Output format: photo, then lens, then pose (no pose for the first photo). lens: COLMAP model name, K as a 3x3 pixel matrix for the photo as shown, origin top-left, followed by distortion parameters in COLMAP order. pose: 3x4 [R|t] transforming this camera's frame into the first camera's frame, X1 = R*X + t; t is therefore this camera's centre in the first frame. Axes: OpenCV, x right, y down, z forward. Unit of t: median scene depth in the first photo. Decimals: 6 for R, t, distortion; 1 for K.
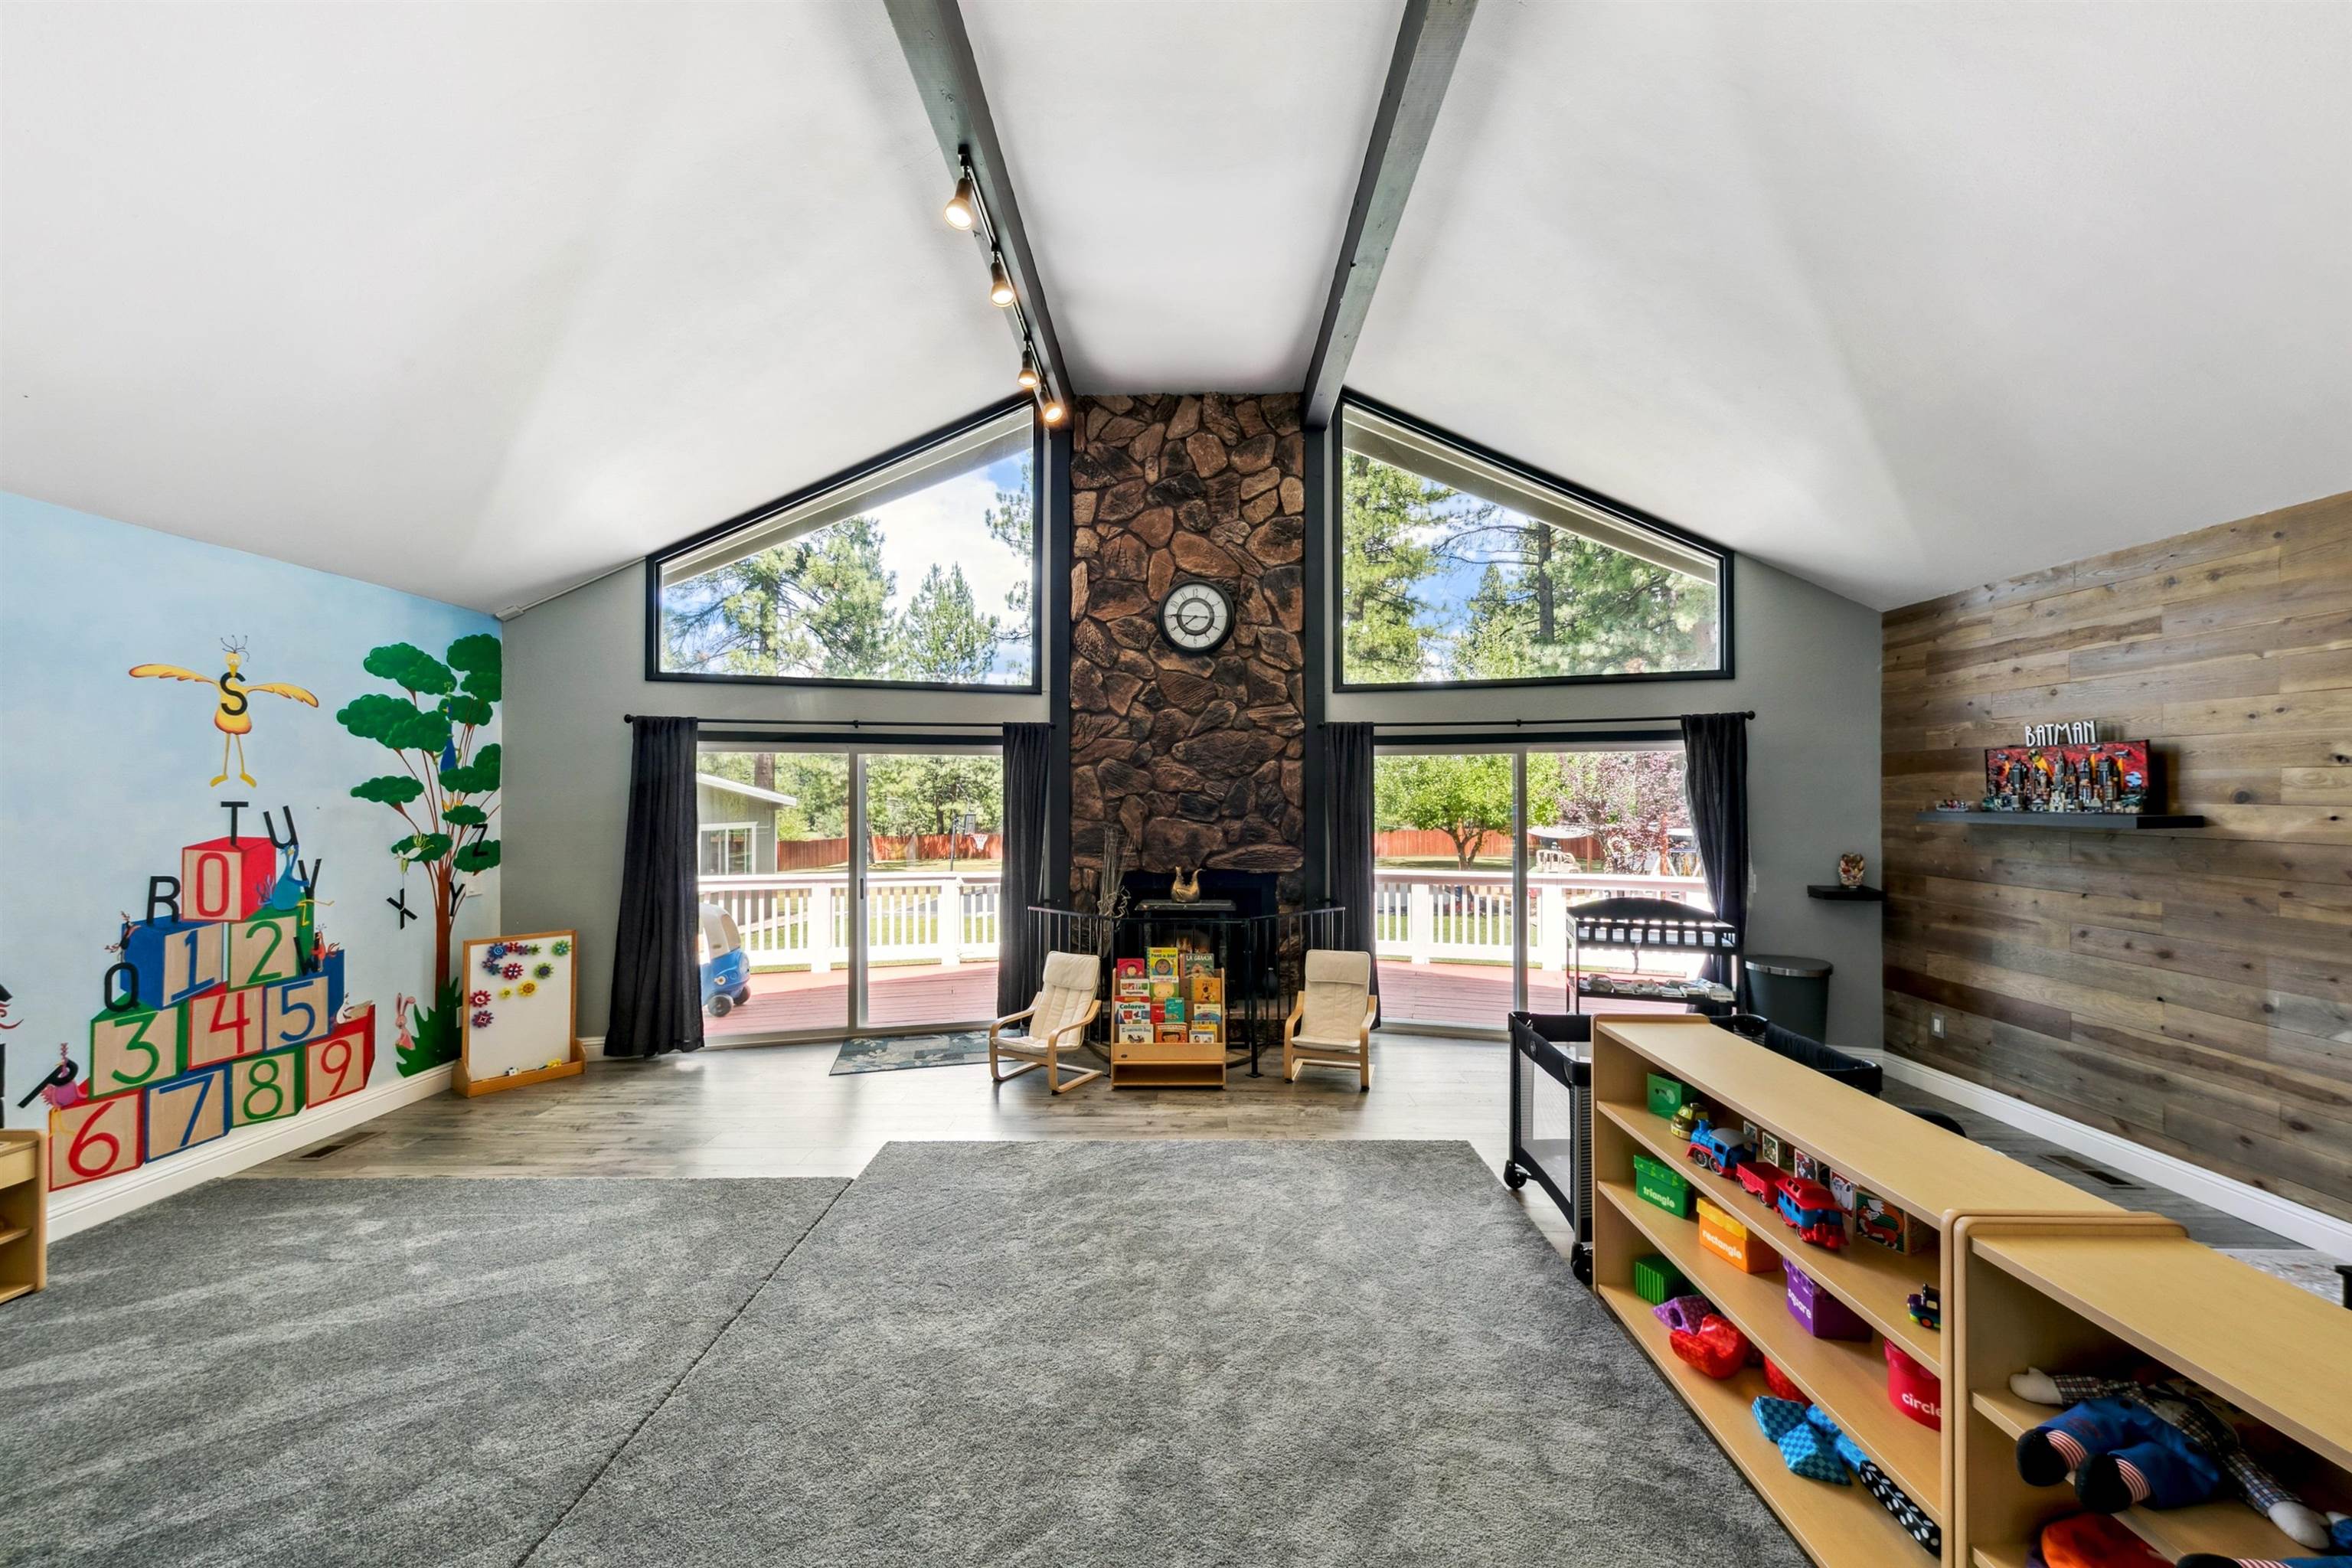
lens RADIAL K [[957.2, 0, 1198.6], [0, 957.2, 771.4], [0, 0, 1]] dist [0.003192, 0.000024]
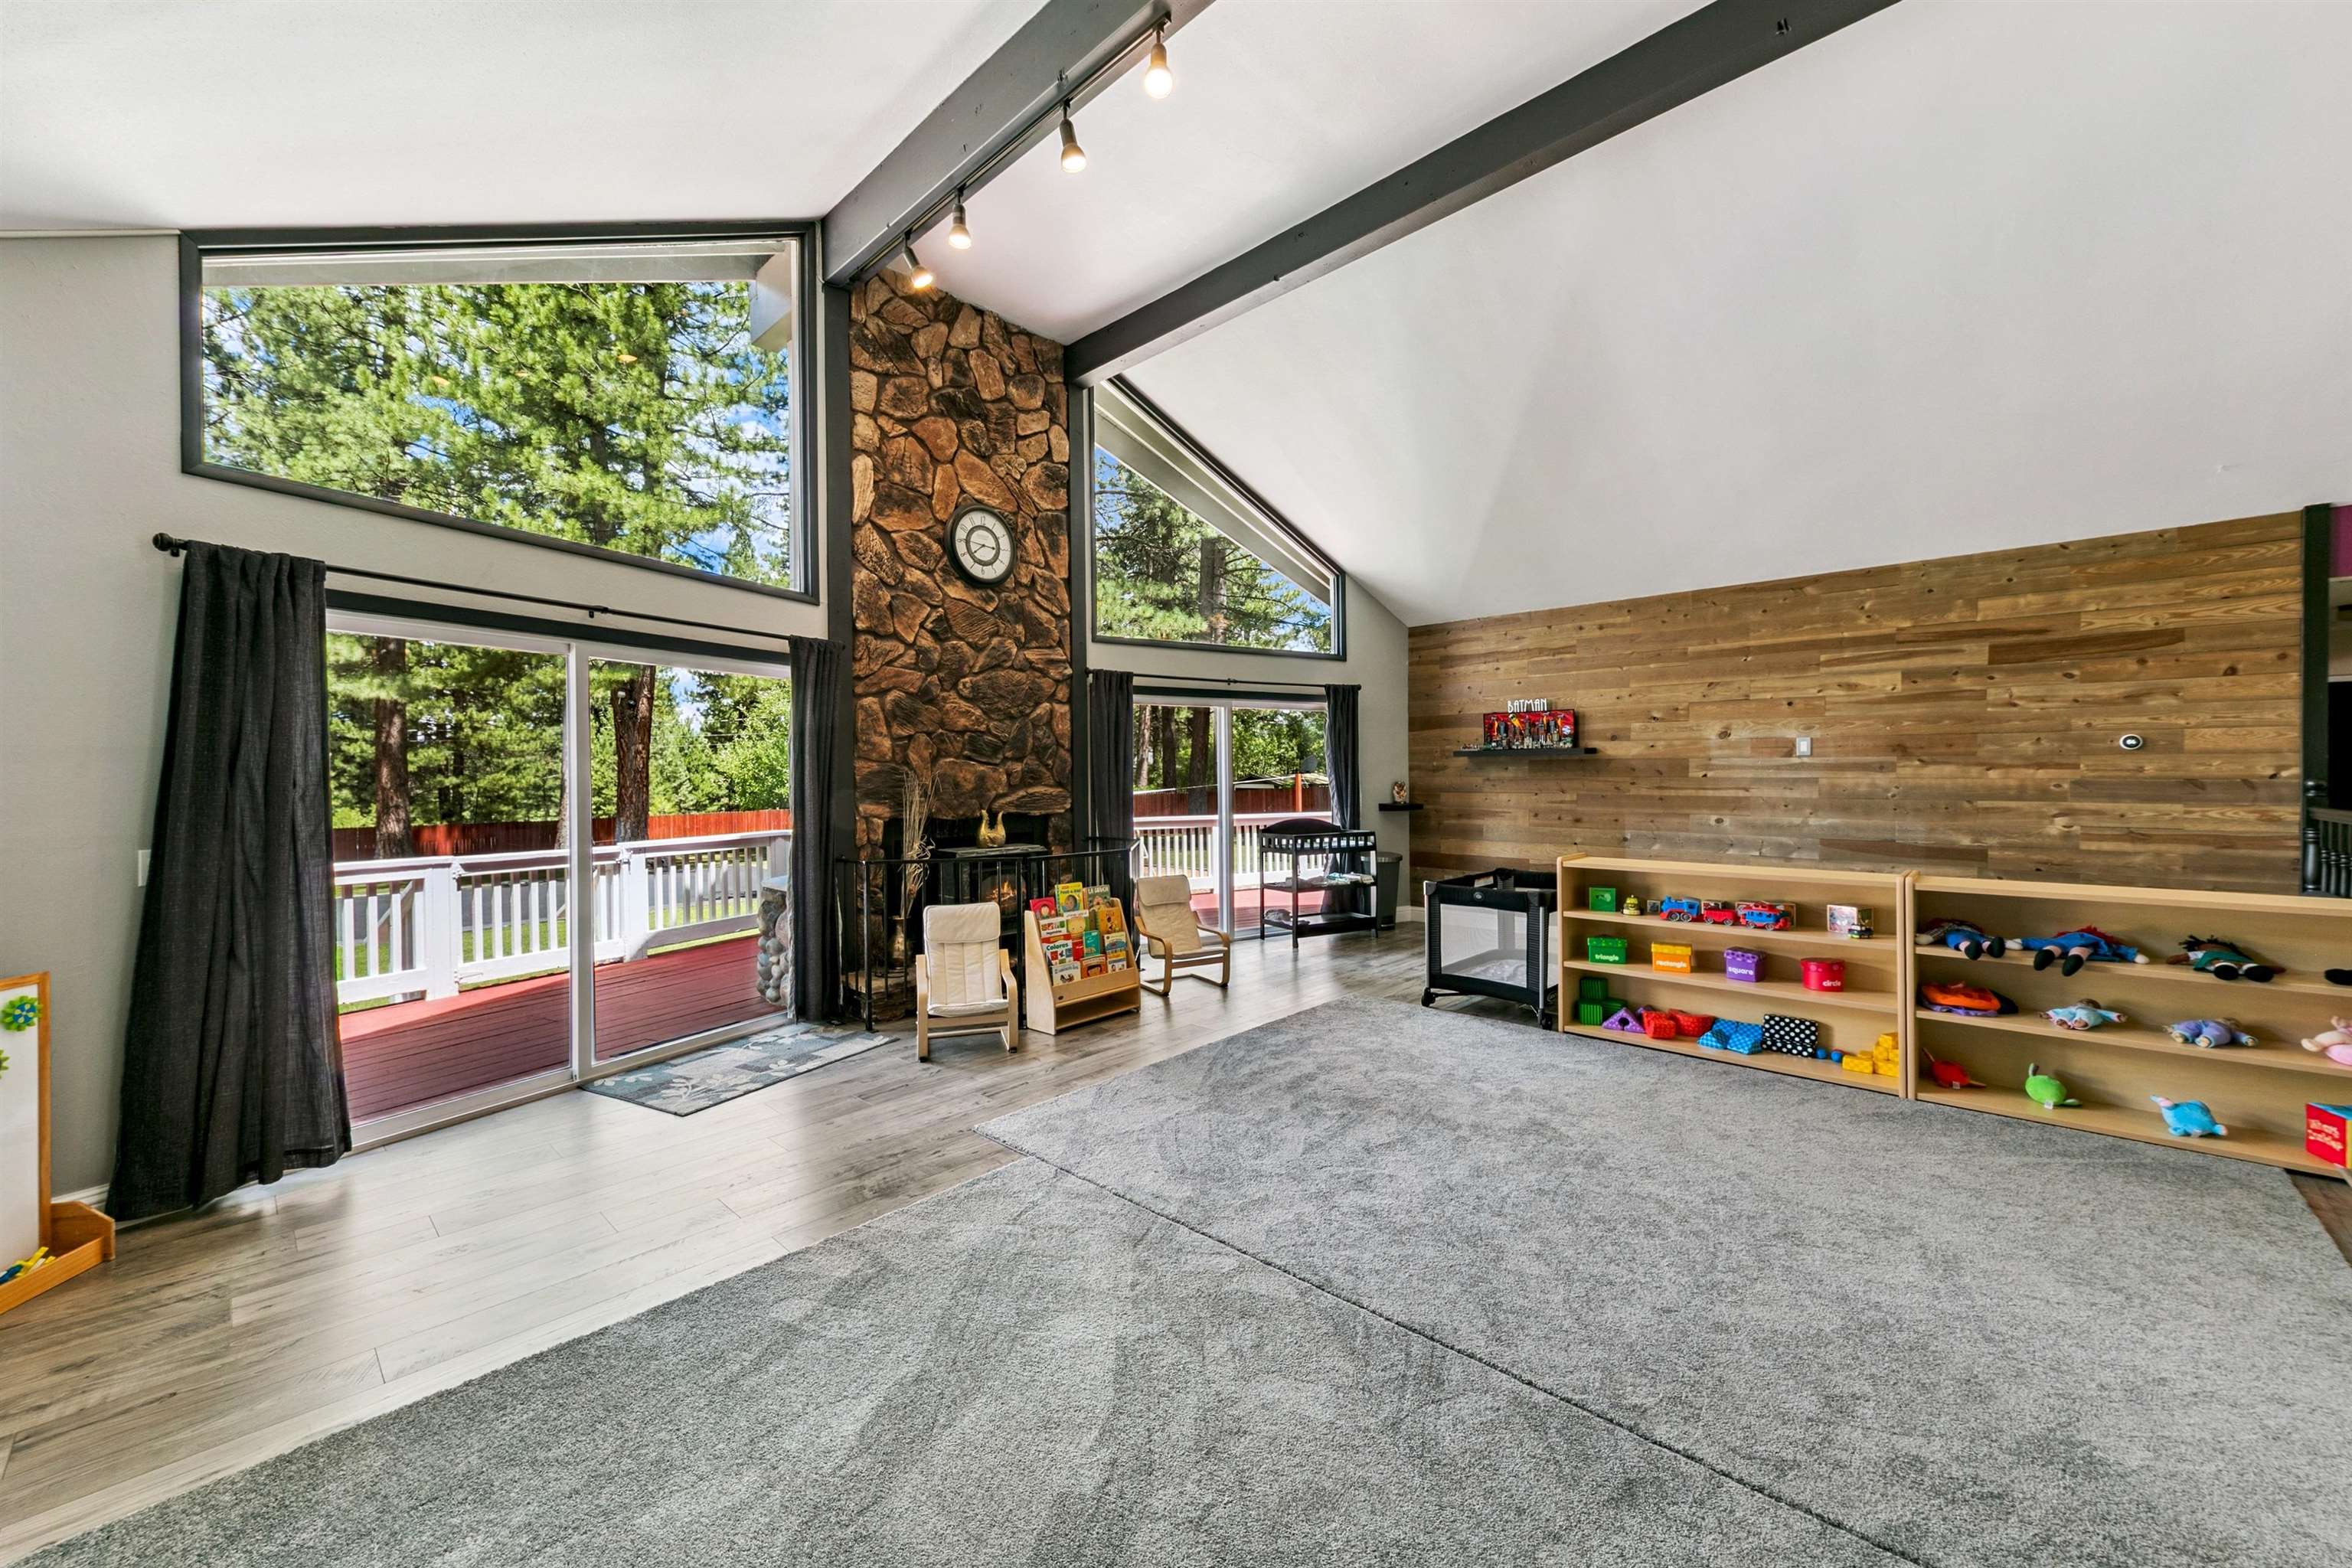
lens RADIAL K [[957.2, 0, 1198.6], [0, 957.2, 771.4], [0, 0, 1]] dist [0.003192, 0.000024]
pose [[0.621799, 0.000267, 0.783177, -0.608994], [-0.006046, 0.999972, 0.004459, 0.054832], [-0.783154, -0.007508, 0.621783, 0.246981]]
